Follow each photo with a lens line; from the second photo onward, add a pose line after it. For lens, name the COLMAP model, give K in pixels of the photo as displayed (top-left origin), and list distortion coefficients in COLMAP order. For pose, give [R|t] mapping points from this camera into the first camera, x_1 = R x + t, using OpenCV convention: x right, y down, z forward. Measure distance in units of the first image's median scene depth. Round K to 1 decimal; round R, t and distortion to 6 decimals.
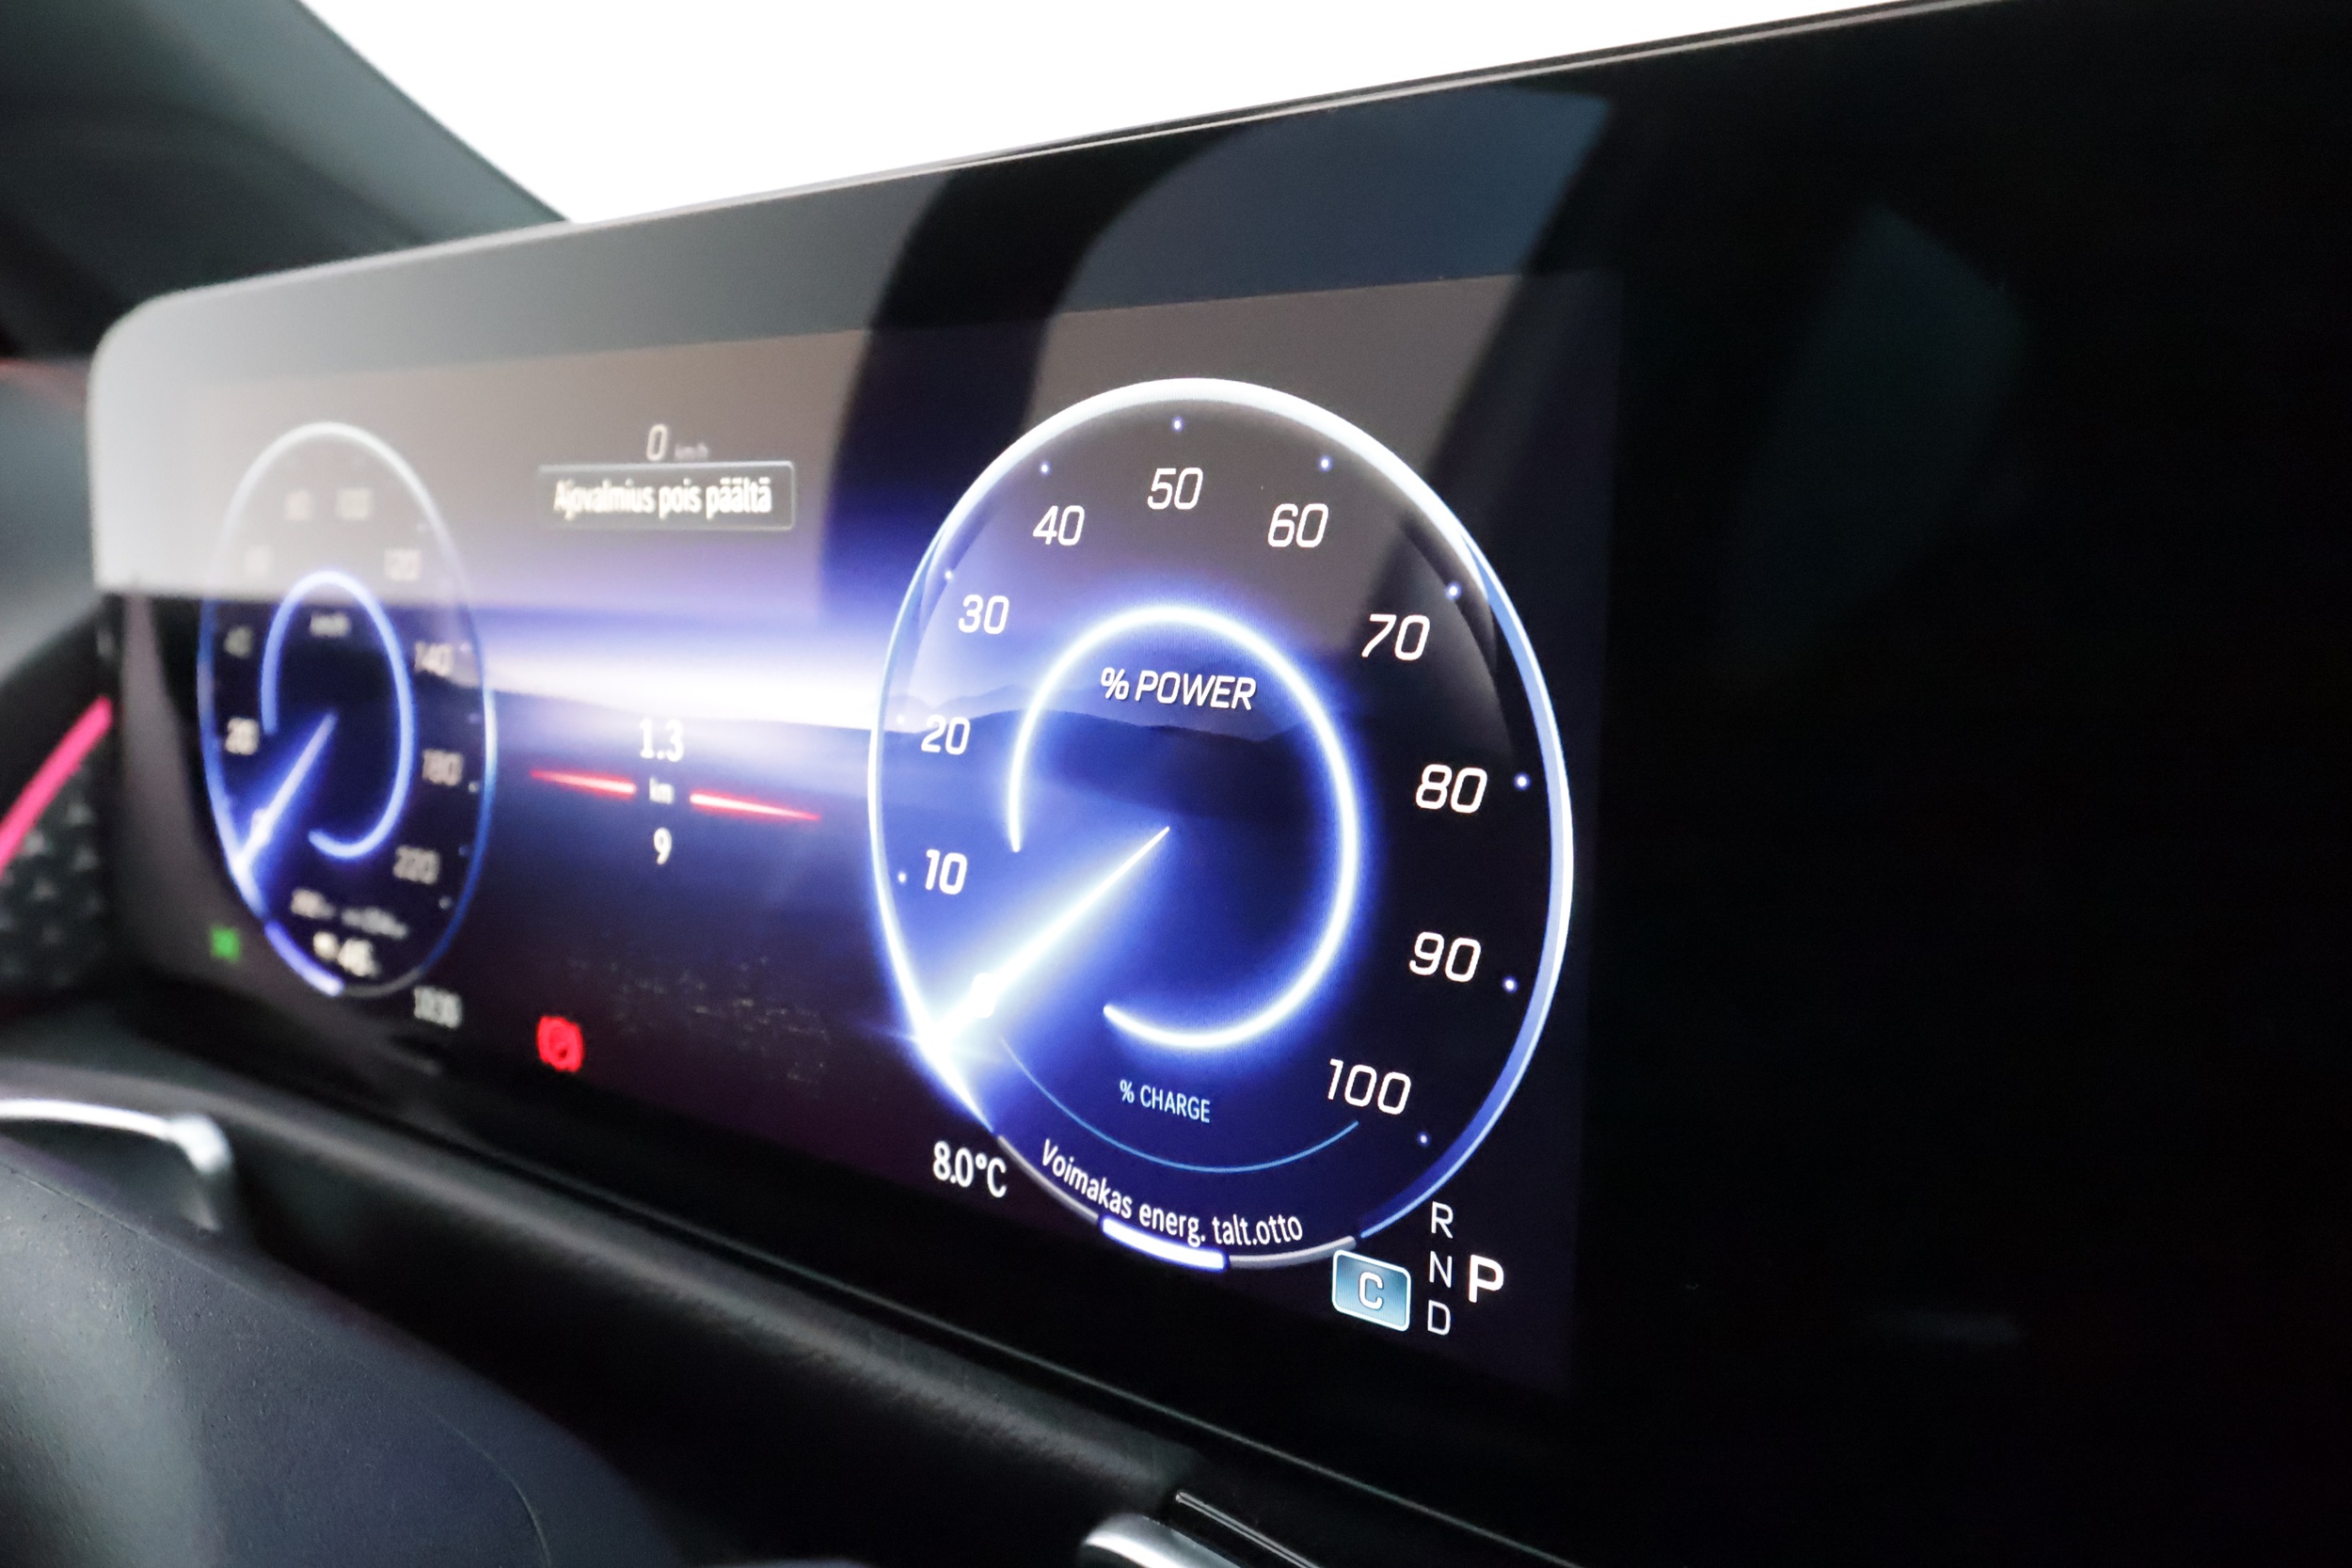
lens RADIAL K [[1852.7, 0, 1188.0], [0, 1852.7, 776.2], [0, 0, 1]] dist [0.001269, -0.001213]
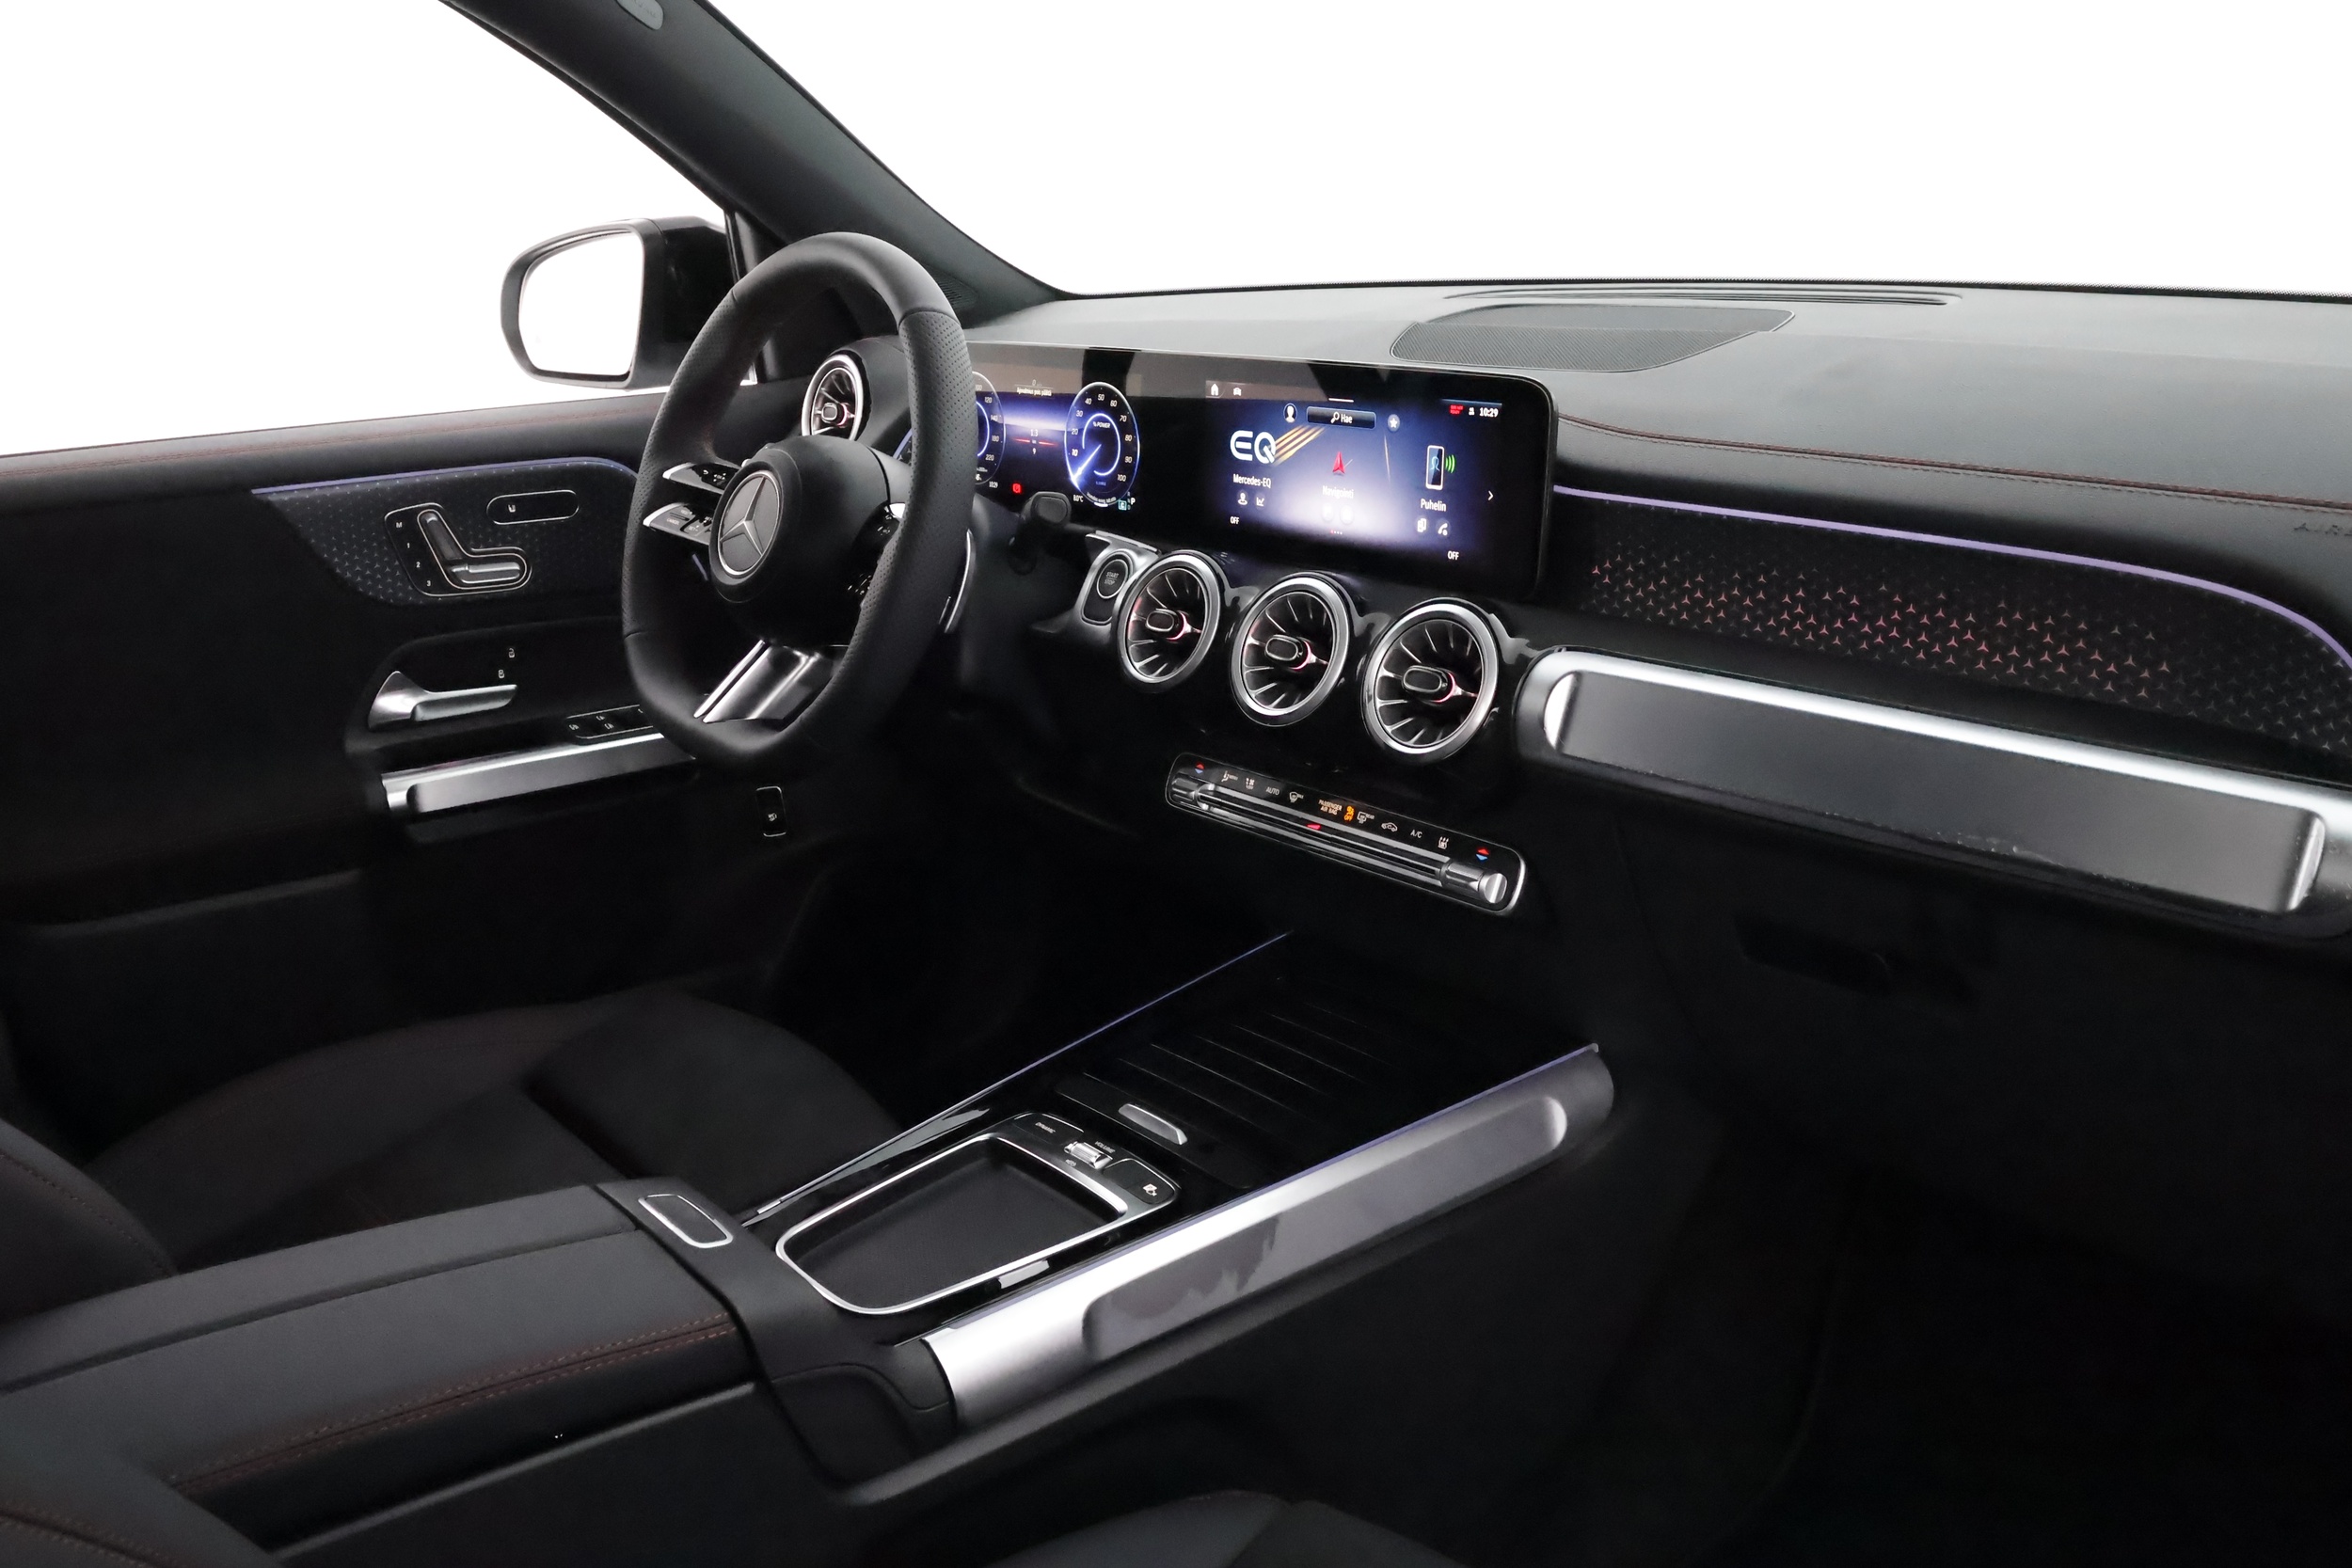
lens RADIAL K [[1852.7, 0, 1160.1], [0, 1852.7, 798.0], [0, 0, 1]] dist [0.001269, -0.001213]
pose [[0.976534, 0.049087, -0.209695, 1.648371], [-0.016149, 0.987627, 0.155985, 0.237652], [0.214757, -0.148939, 0.965244, -5.623722]]
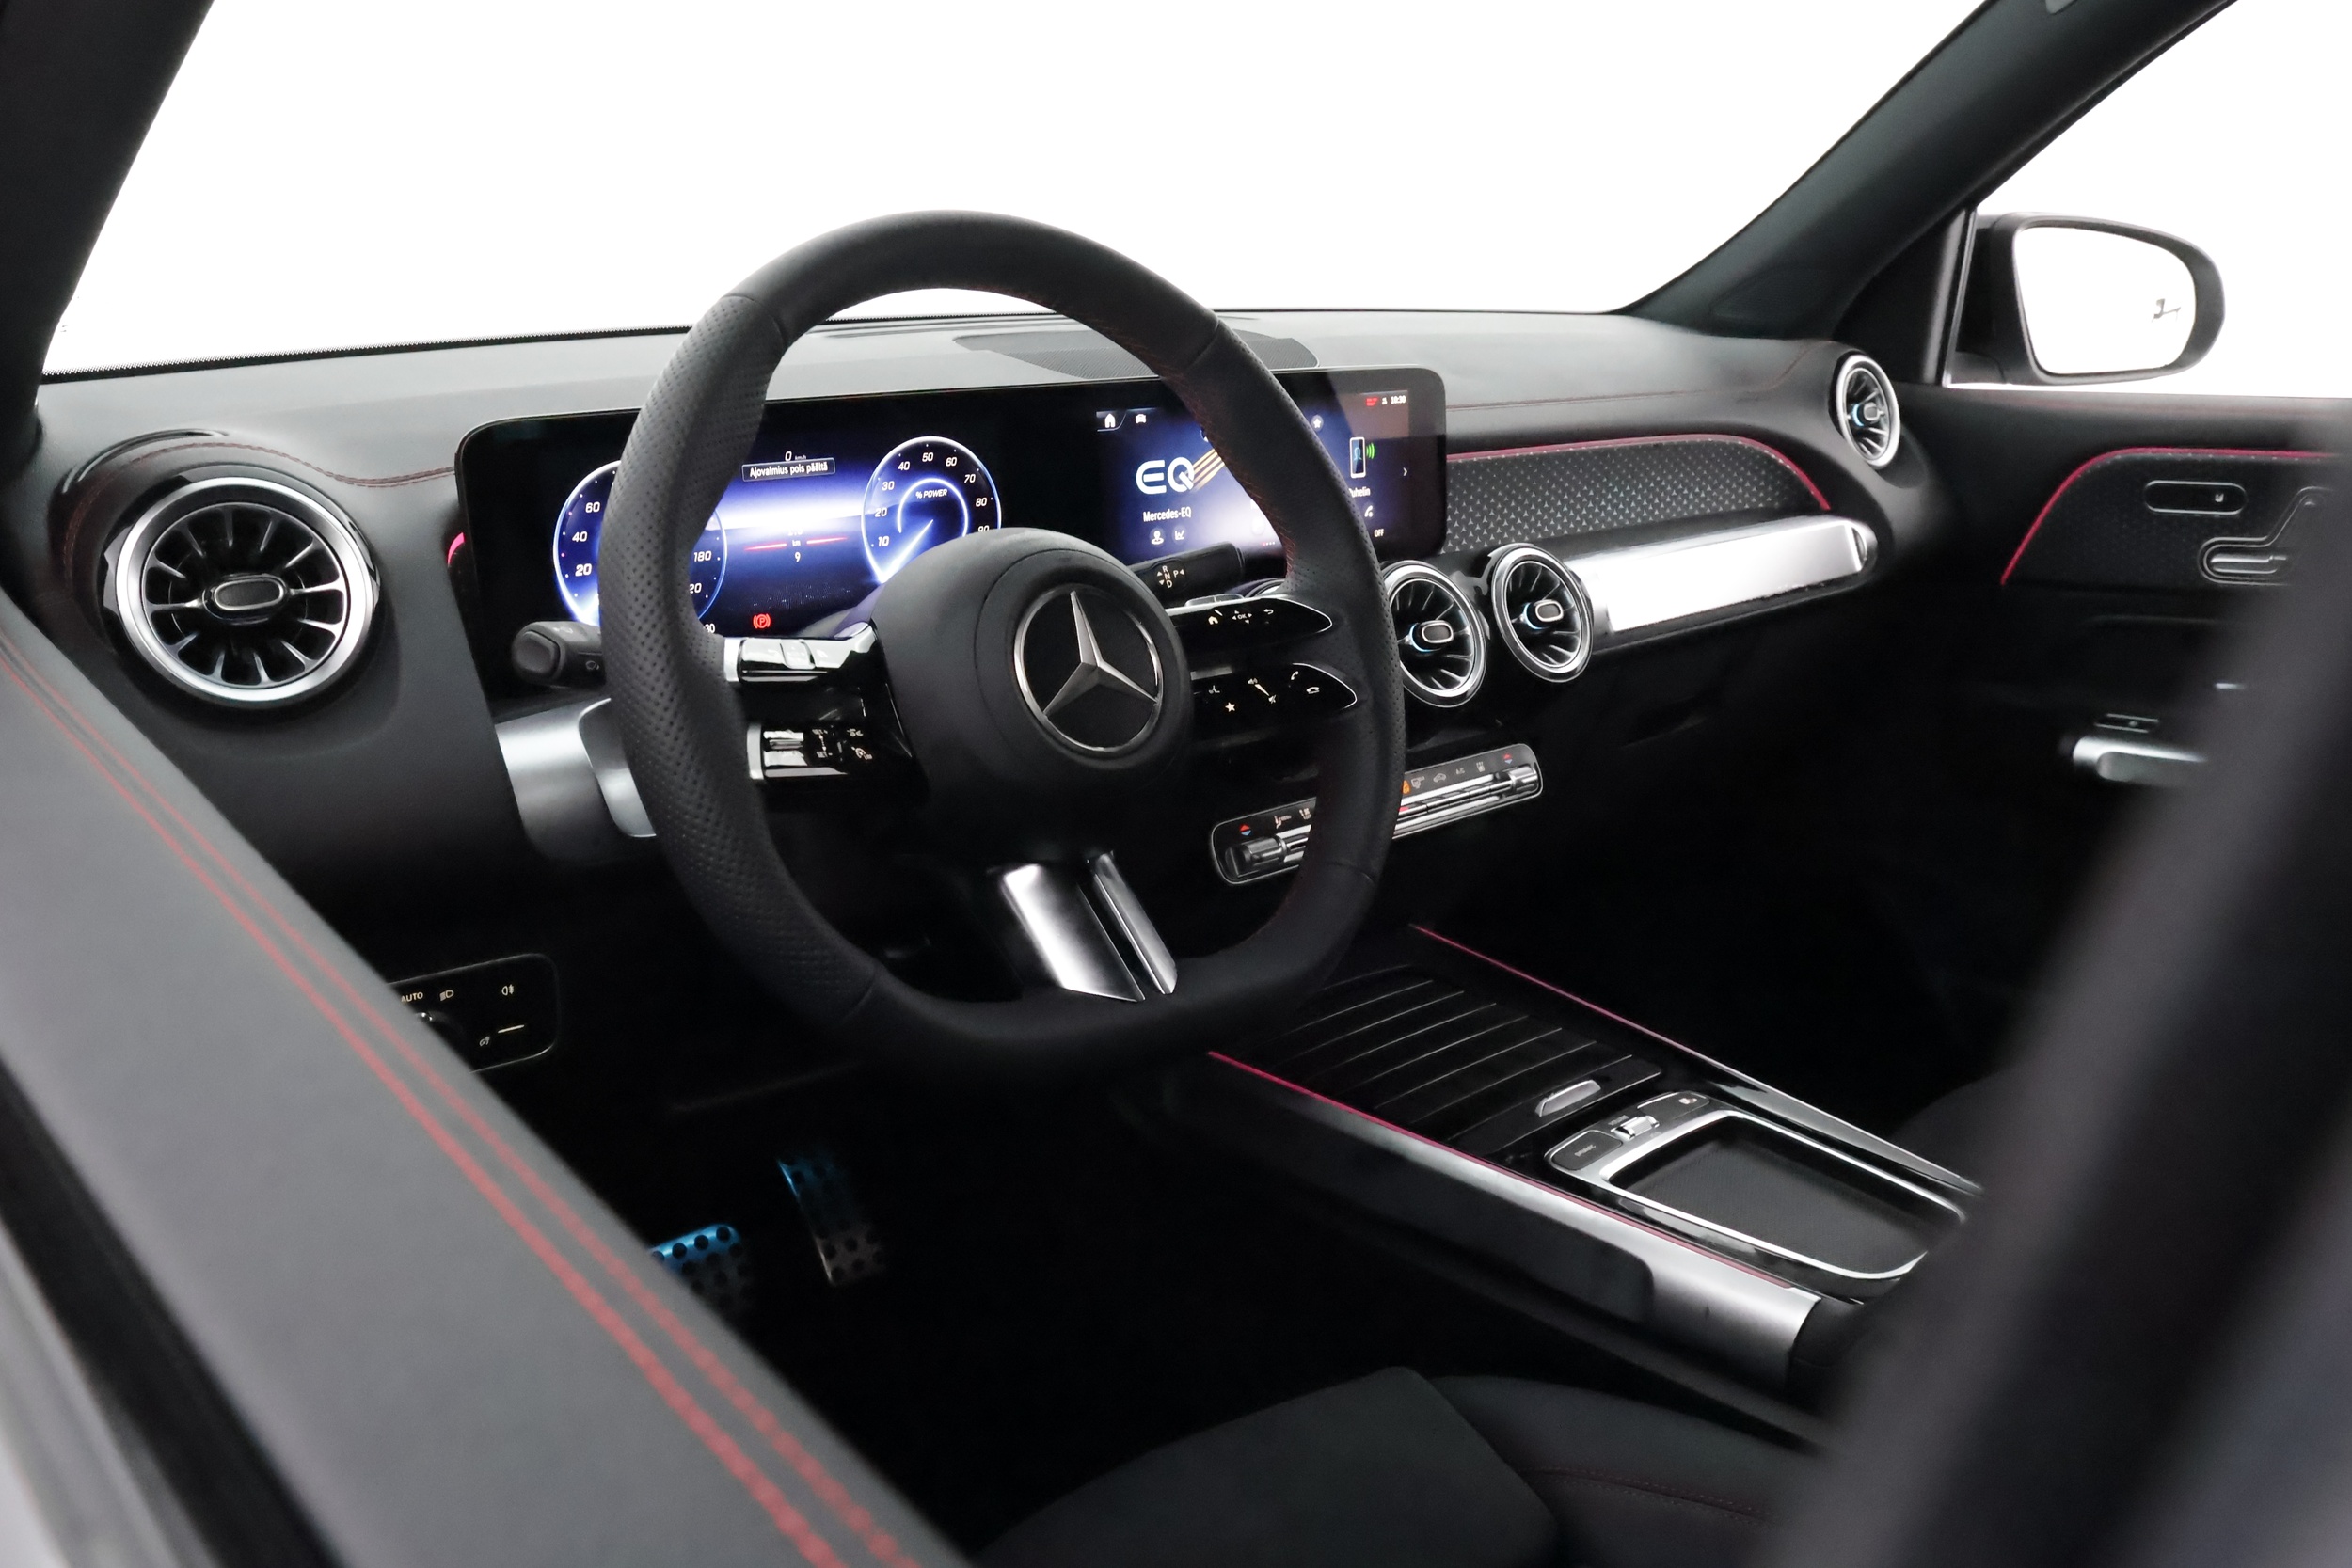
lens RADIAL K [[1852.7, 0, 1176.8], [0, 1852.7, 778.4], [0, 0, 1]] dist [0.001269, -0.001213]
pose [[0.208372, -0.240165, 0.948104, -4.712717], [0.173039, 0.963143, 0.205944, -0.215326], [-0.962621, 0.121146, 0.242250, -0.821554]]
